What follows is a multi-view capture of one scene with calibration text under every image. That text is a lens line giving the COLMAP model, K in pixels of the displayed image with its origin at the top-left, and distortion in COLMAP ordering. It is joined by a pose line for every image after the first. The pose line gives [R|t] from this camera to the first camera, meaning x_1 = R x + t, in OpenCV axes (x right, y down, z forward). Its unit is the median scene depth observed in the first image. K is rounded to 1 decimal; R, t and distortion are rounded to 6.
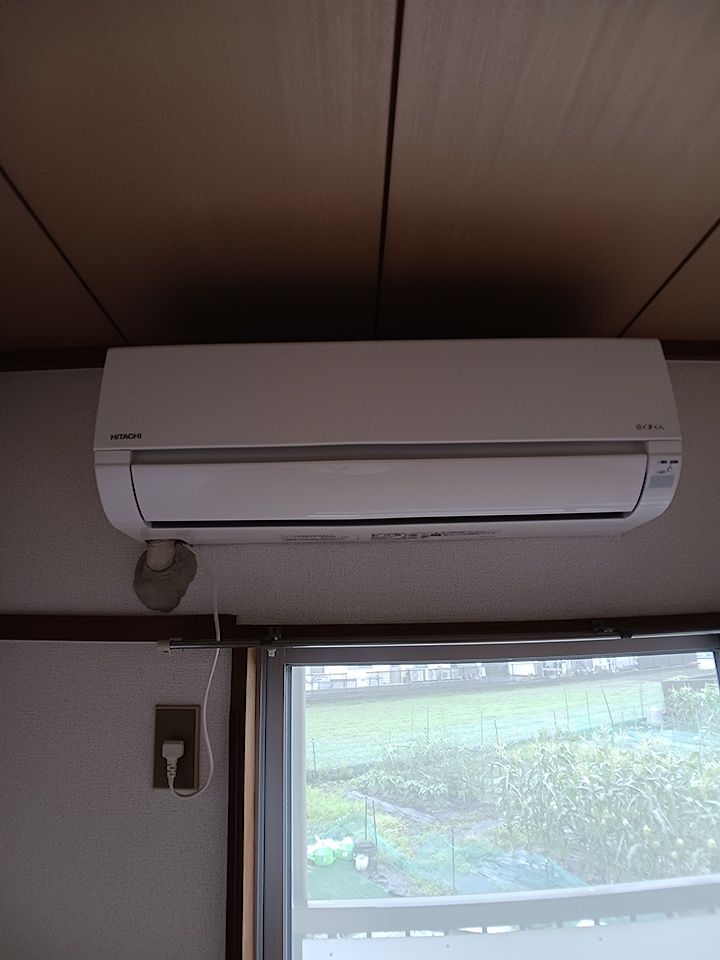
lens RADIAL K [[534.2, 0, 354.3], [0, 534.2, 483.4], [0, 0, 1]] dist [-0.067484, 0.001358]
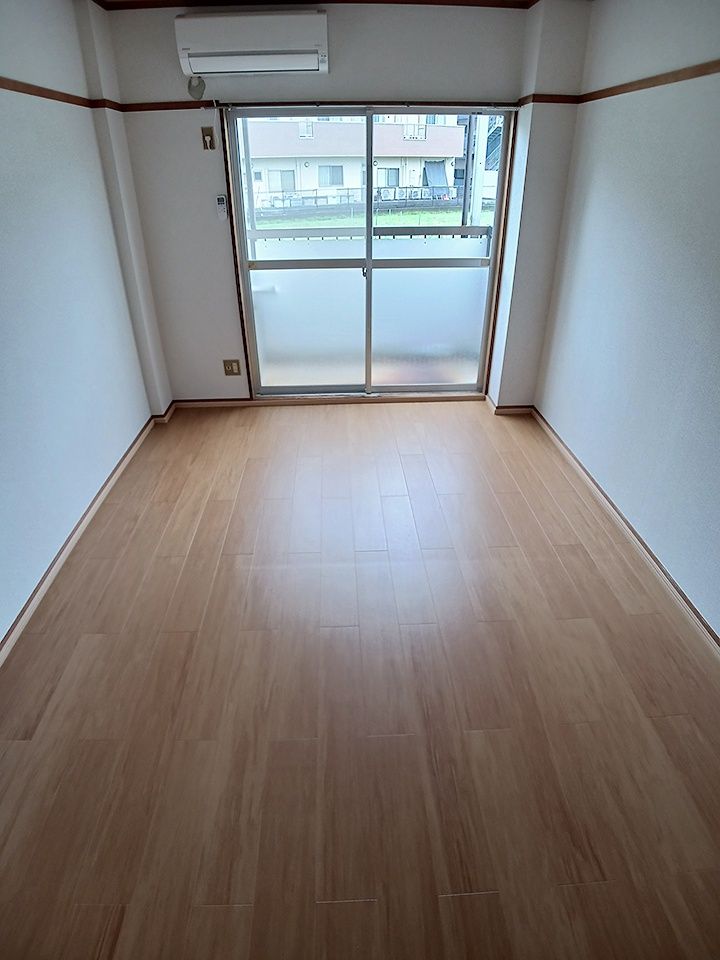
lens RADIAL K [[534.2, 0, 354.3], [0, 534.2, 483.4], [0, 0, 1]] dist [-0.067484, 0.001358]
pose [[0.999284, -0.010399, 0.036377, 0.547484], [-0.020276, 0.664560, 0.746960, -0.640471], [-0.031942, -0.747163, 0.663873, -3.290928]]
